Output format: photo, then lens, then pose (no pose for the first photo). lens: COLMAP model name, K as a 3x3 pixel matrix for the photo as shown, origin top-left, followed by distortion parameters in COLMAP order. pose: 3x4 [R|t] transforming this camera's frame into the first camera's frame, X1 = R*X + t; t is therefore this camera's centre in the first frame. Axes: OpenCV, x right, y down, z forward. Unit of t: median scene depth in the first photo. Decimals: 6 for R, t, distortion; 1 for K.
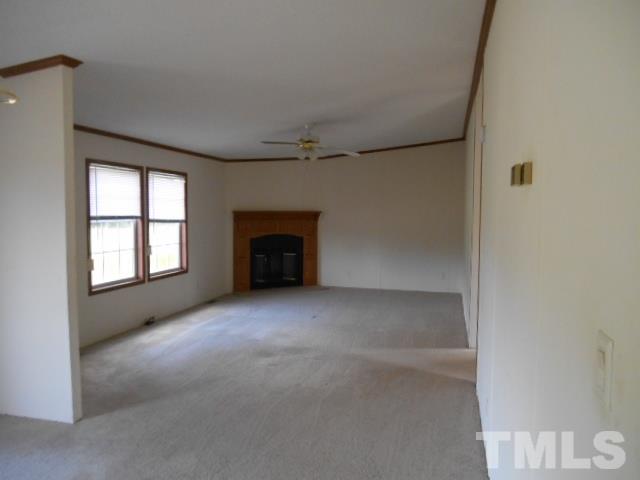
lens RADIAL K [[542.6, 0, 320.3], [0, 542.6, 238.7], [0, 0, 1]] dist [-0.034860, 0.014872]
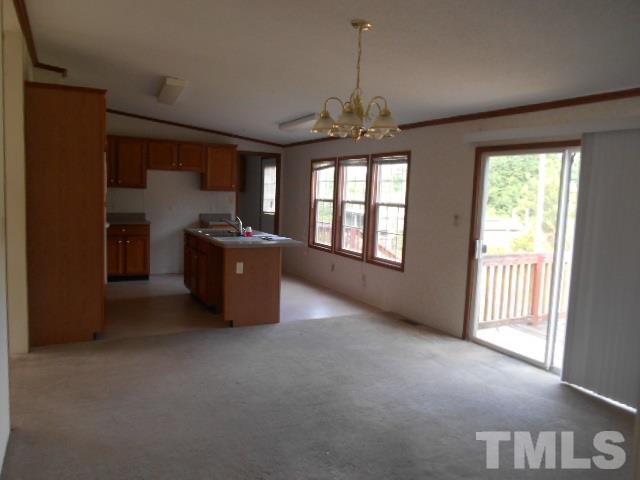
lens RADIAL K [[542.6, 0, 320.0], [0, 542.6, 236.0], [0, 0, 1]] dist [-0.034860, 0.014872]
pose [[-0.780140, 0.010712, -0.625514, 0.419754], [-0.079189, 0.990120, 0.115721, -0.087818], [0.620573, 0.139813, -0.771584, 1.755048]]
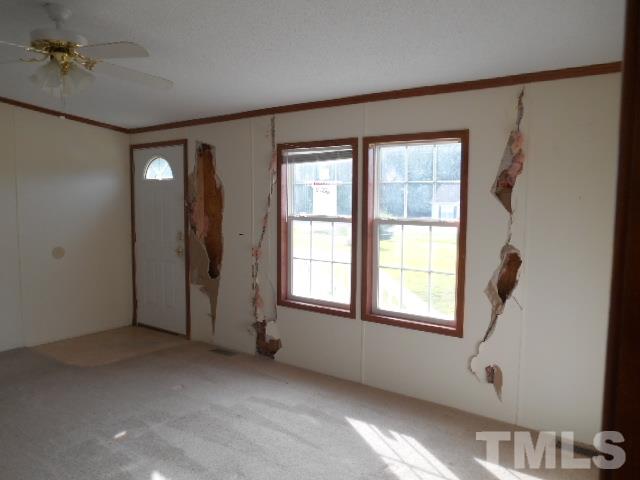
lens RADIAL K [[585.3, 0, 318.3], [0, 585.3, 245.1], [0, 0, 1]] dist [-0.000310, -0.002270]
pose [[-0.470413, 0.050119, -0.881022, 0.304177], [-0.061602, 0.994085, 0.089443, -0.064840], [0.880294, 0.096348, -0.464543, 1.259803]]
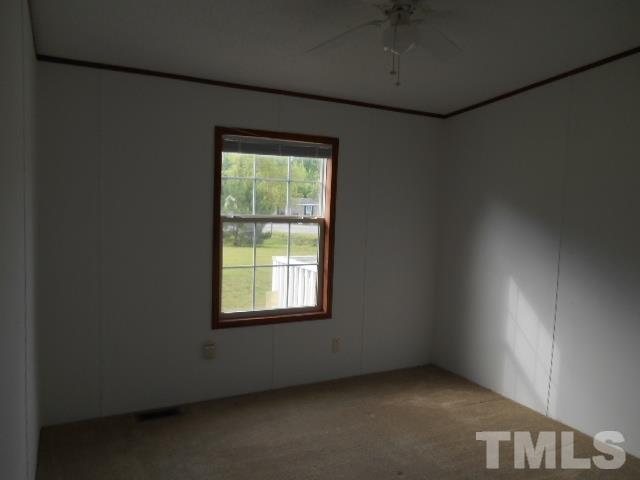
lens RADIAL K [[542.6, 0, 319.9], [0, 542.6, 235.6], [0, 0, 1]] dist [-0.034860, 0.014872]
pose [[0.688600, 0.056598, -0.722929, 0.164131], [-0.063489, 0.997827, 0.017645, -0.035084], [0.722356, 0.033747, 0.690697, 0.677239]]
